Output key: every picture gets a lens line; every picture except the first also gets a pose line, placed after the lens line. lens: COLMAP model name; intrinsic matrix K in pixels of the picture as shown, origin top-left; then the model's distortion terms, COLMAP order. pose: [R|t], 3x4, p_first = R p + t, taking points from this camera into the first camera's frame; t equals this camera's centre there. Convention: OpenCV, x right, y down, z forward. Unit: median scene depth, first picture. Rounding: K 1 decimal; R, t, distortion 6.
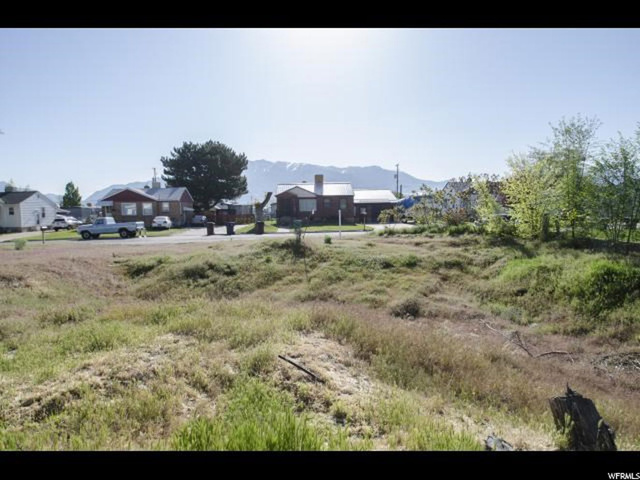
lens RADIAL K [[411.2, 0, 319.1], [0, 411.2, 237.7], [0, 0, 1]] dist [-0.041614, 0.000660]
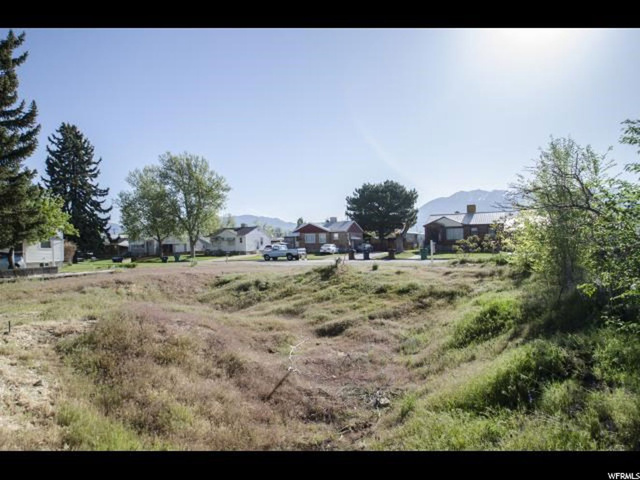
lens RADIAL K [[360.3, 0, 320.6], [0, 360.3, 242.5], [0, 0, 1]] dist [0.006534, 0.001643]
pose [[0.854996, -0.000361, -0.518635, 0.164192], [-0.027258, 0.998586, -0.045631, -0.004898], [0.517918, 0.053151, 0.853777, 0.019421]]
